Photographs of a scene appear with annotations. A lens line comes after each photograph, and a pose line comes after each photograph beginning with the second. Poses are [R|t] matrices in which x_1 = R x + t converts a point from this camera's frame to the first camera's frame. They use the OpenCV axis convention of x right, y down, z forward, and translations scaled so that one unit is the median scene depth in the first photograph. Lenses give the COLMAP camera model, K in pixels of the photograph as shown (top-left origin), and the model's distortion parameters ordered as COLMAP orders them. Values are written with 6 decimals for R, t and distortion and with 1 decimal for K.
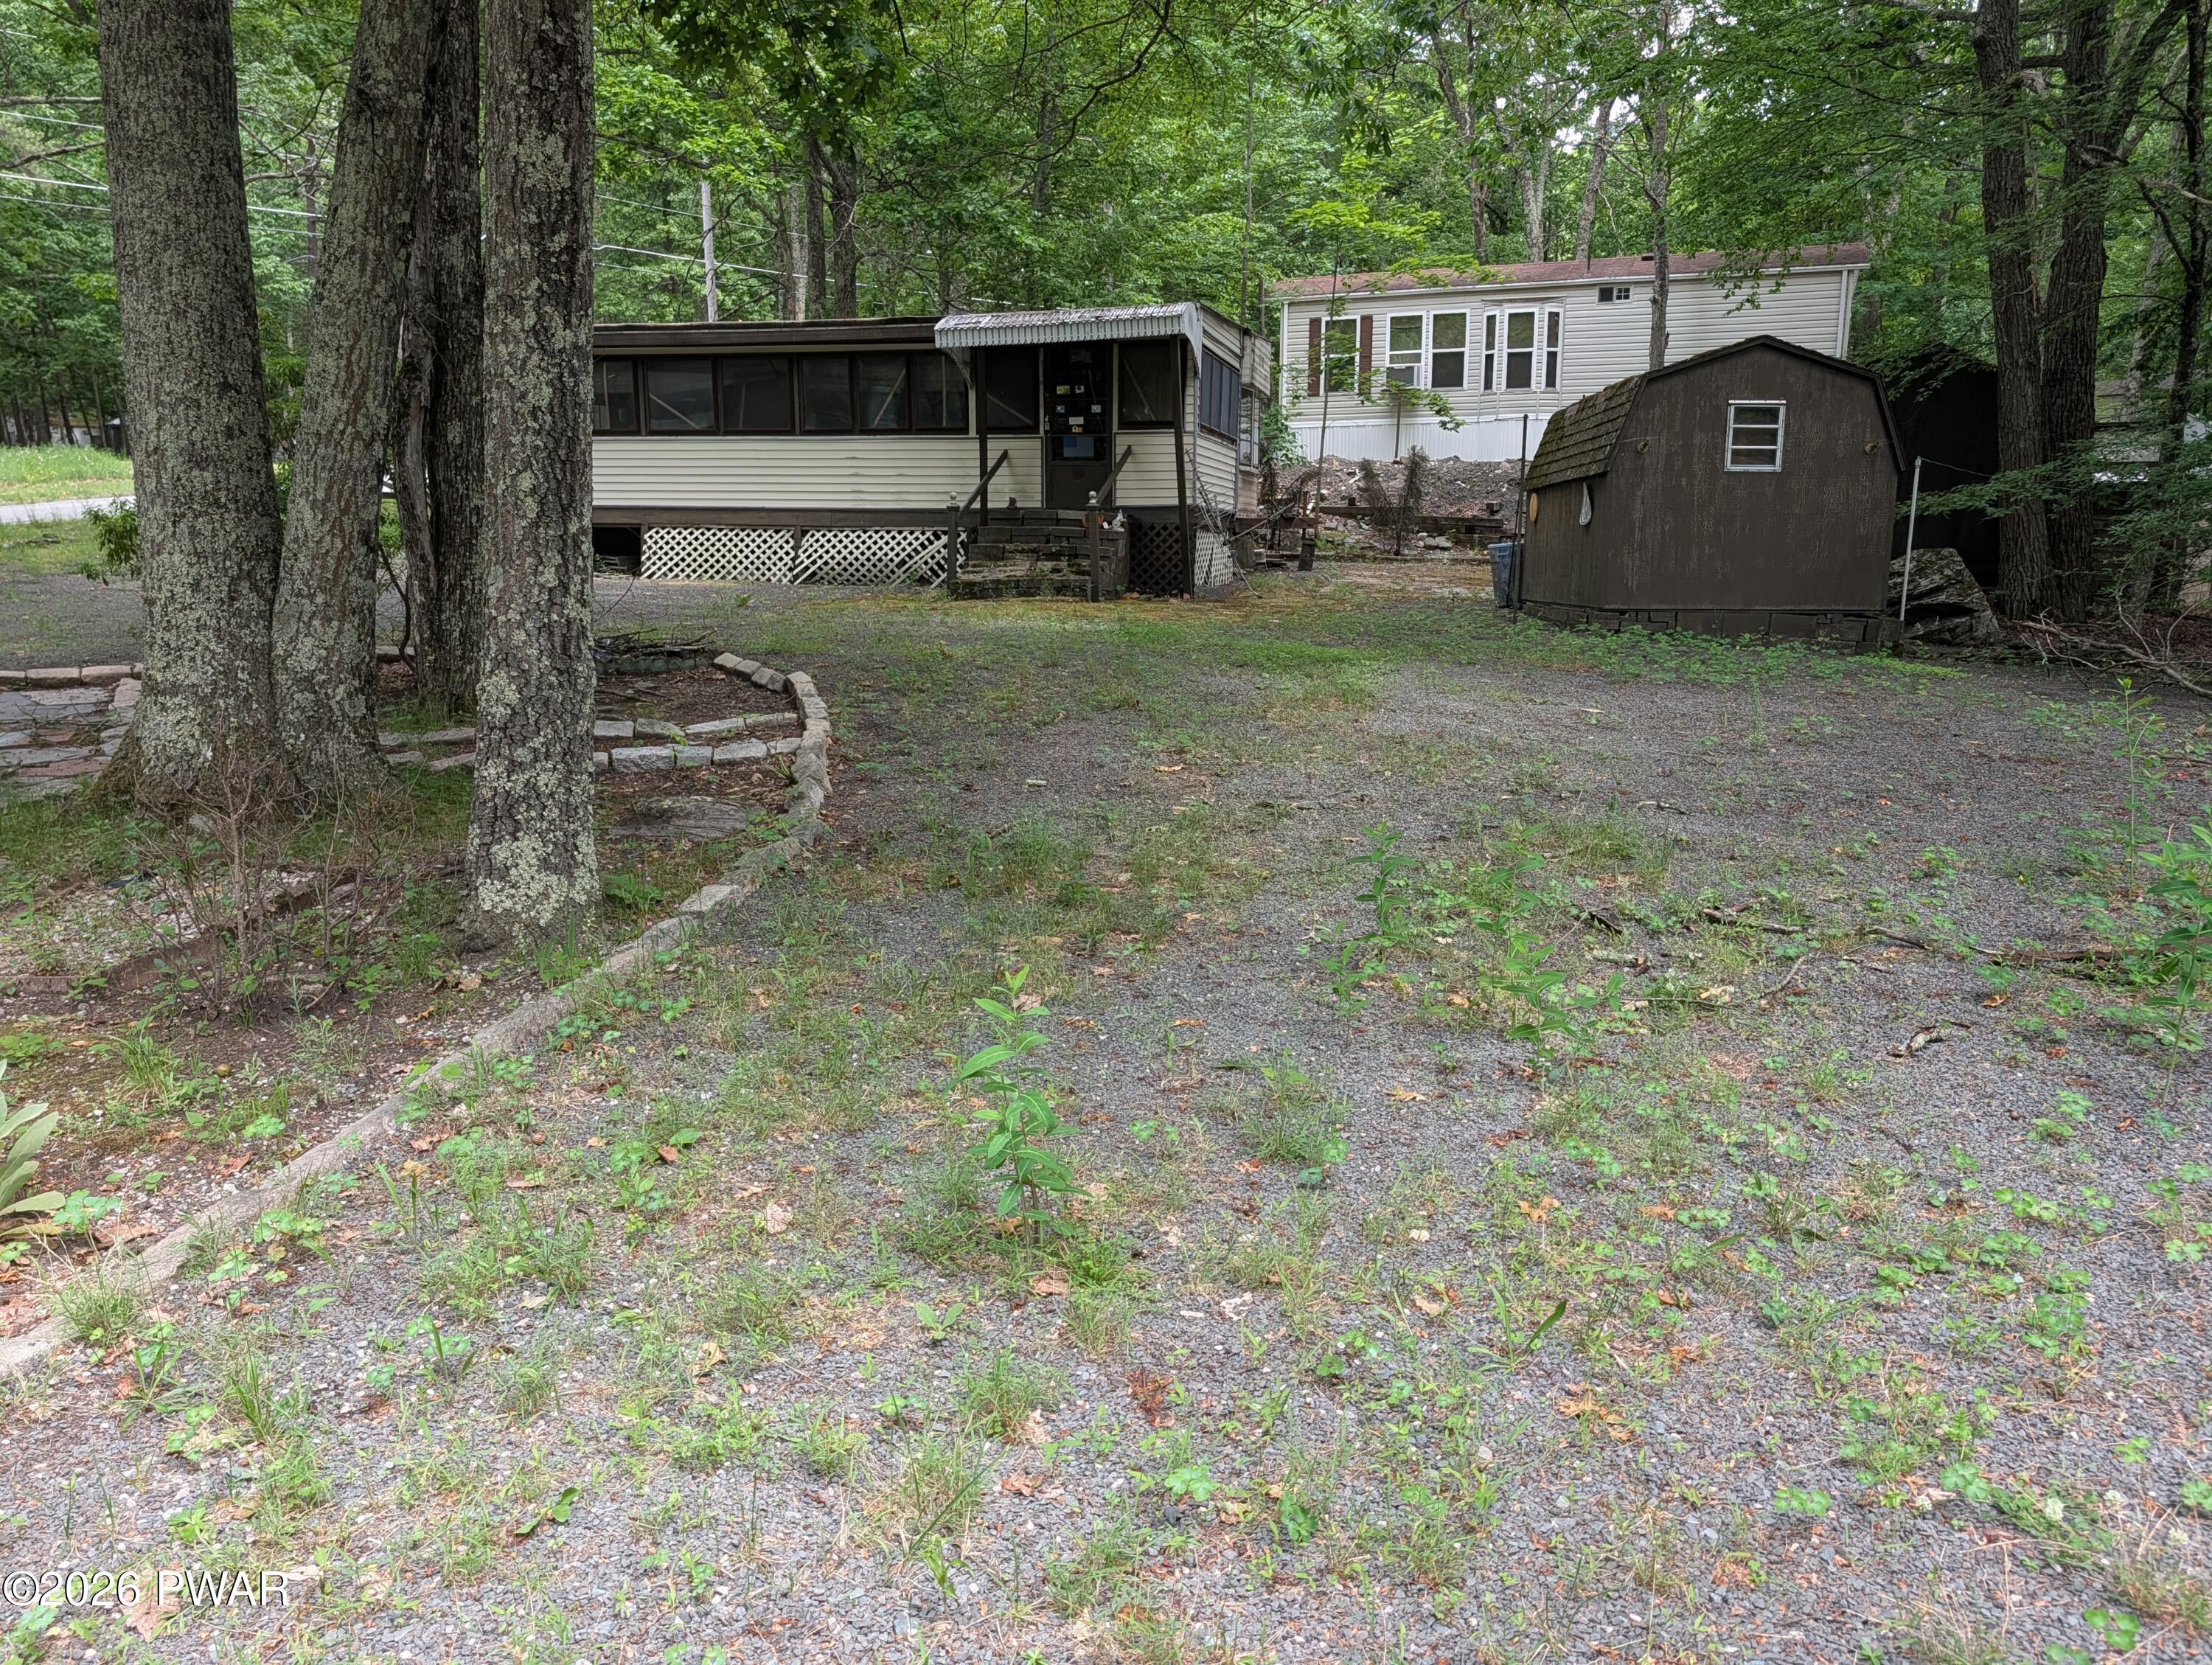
lens RADIAL K [[1626.0, 0, 1111.1], [0, 1626.0, 828.3], [0, 0, 1]] dist [0.030708, -0.013634]
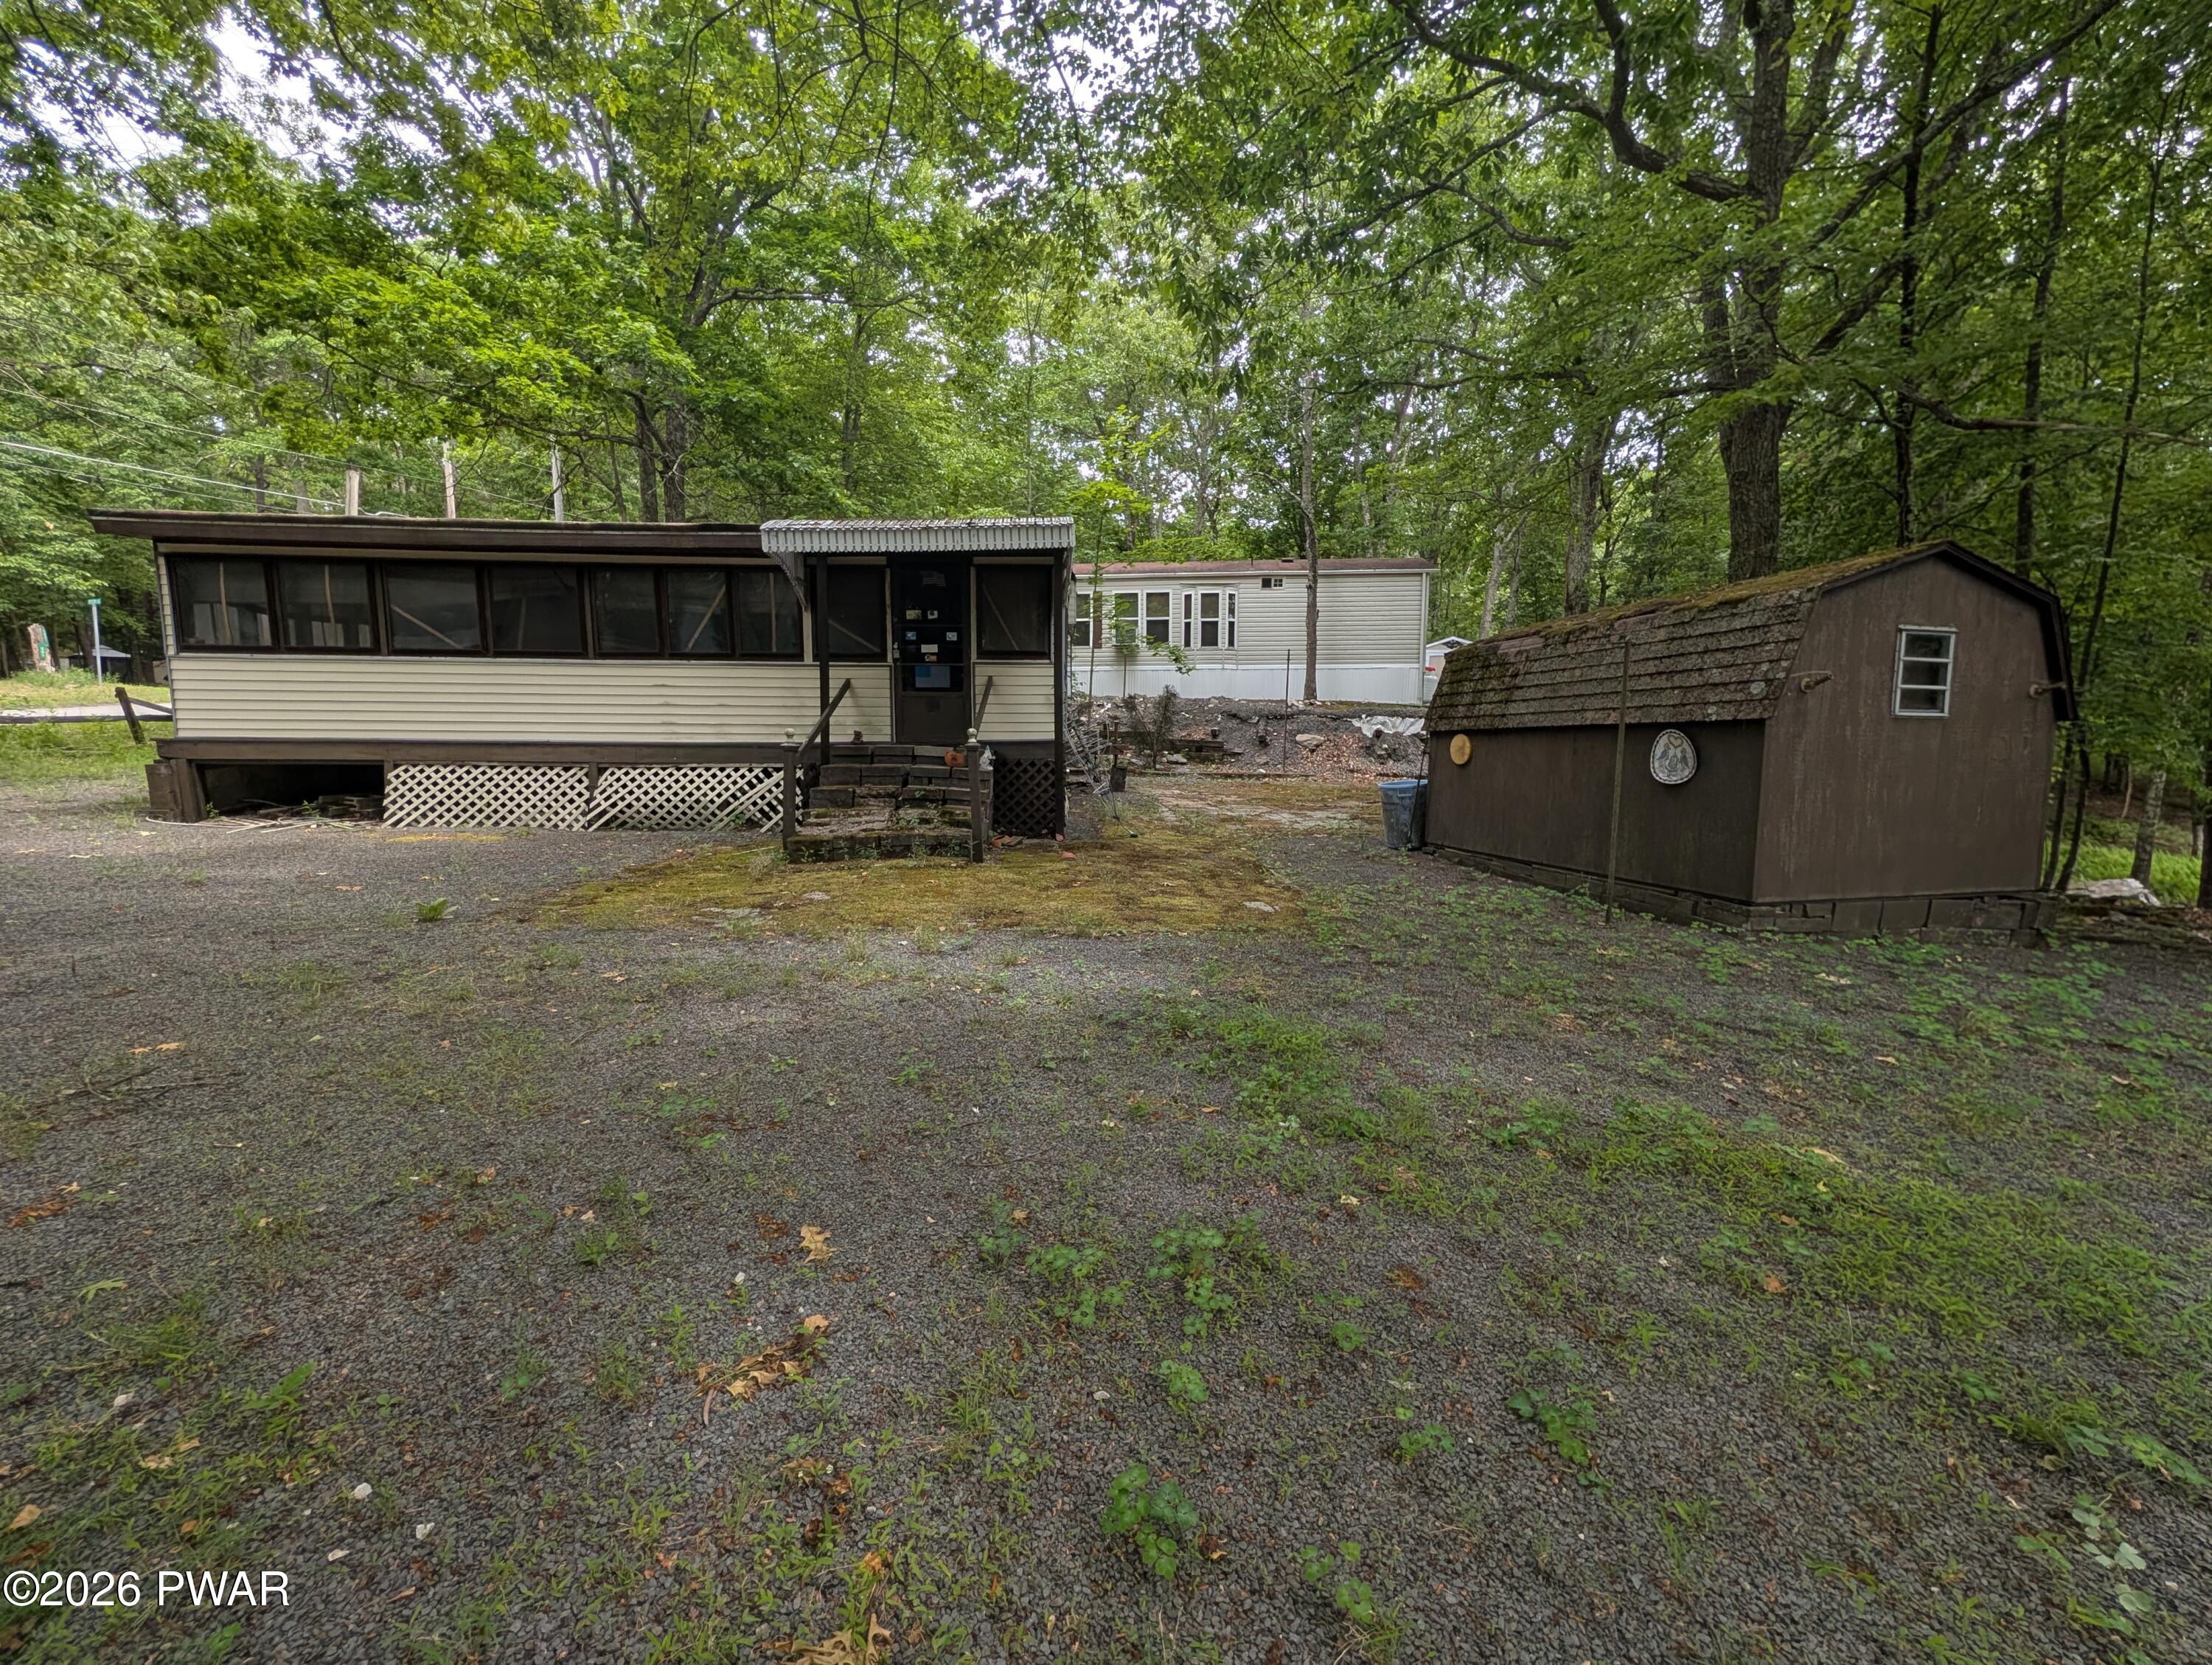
lens RADIAL K [[841.0, 0, 1101.9], [0, 841.0, 823.4], [0, 0, 1]] dist [-0.000759, -0.000142]
pose [[0.961019, -0.028755, 0.274983, -0.114866], [0.048348, 0.996730, -0.064741, -0.223474], [-0.272222, 0.075512, 0.959267, 1.006830]]
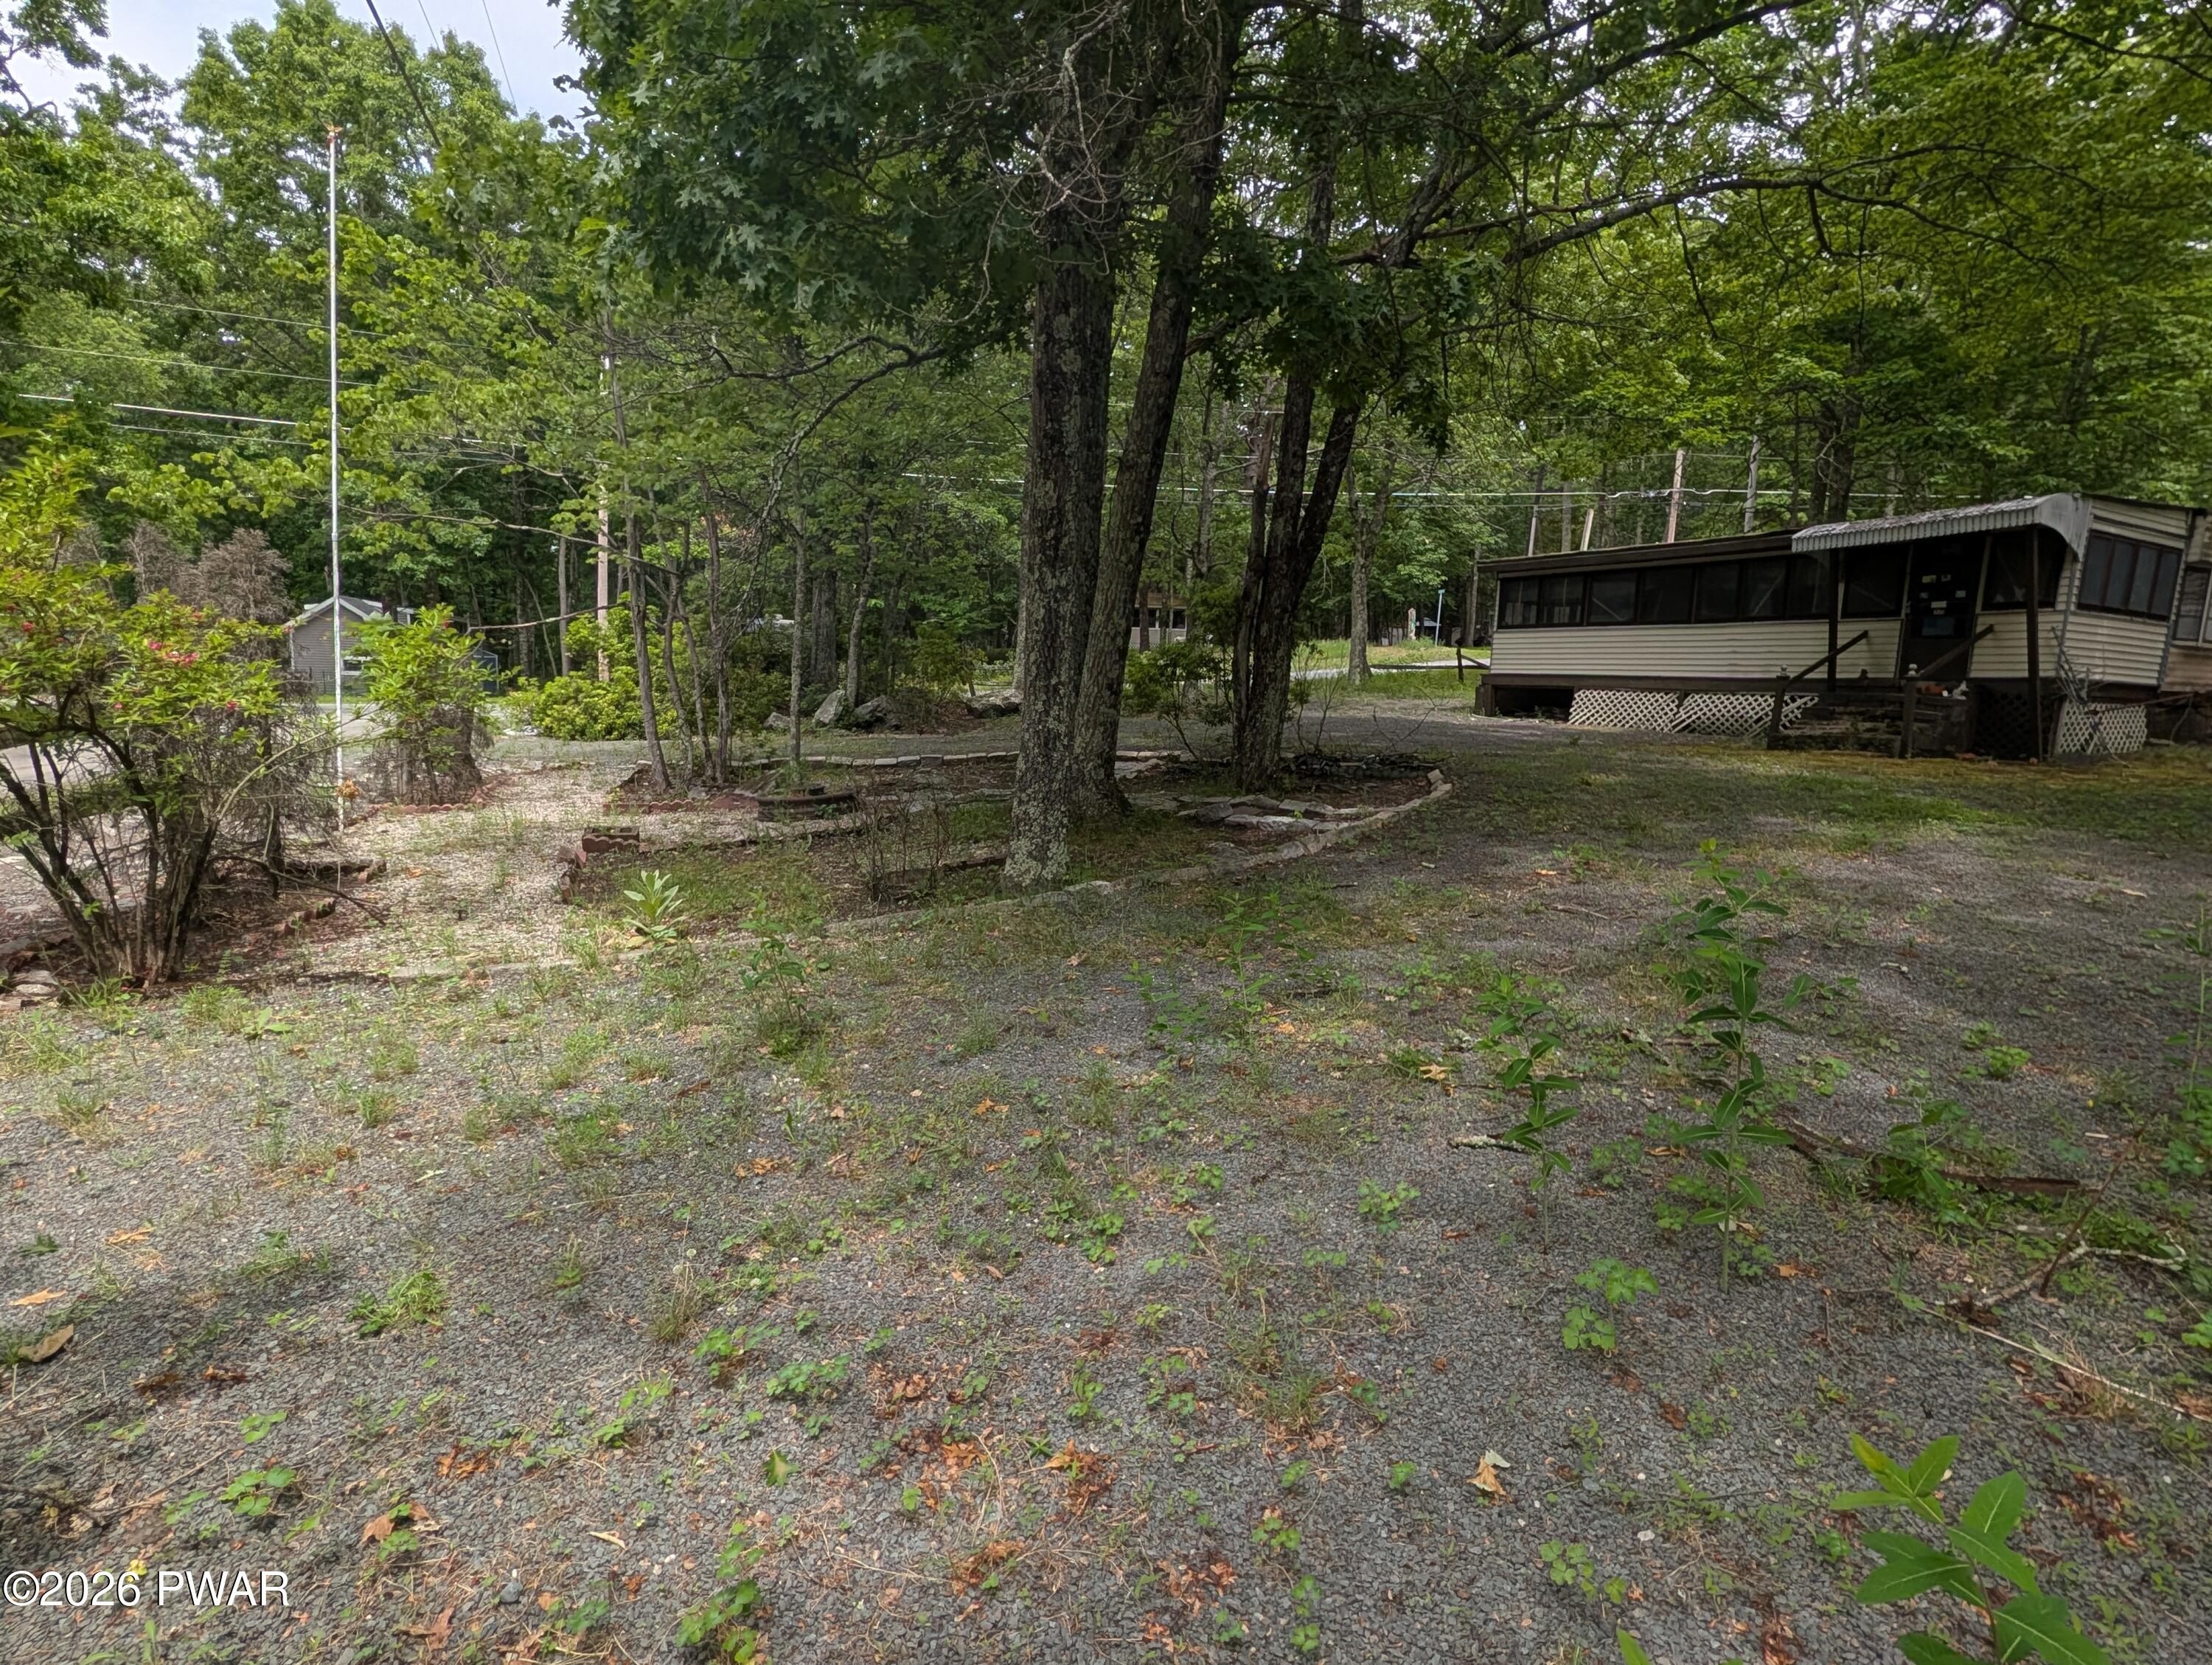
lens RADIAL K [[1084.7, 0, 1111.0], [0, 1084.7, 836.0], [0, 0, 1]] dist [0.006684, -0.001294]
pose [[0.663214, 0.118360, -0.739011, 0.347458], [-0.153907, 0.987881, 0.020097, -0.021376], [0.732434, 0.100410, 0.673393, 0.110666]]
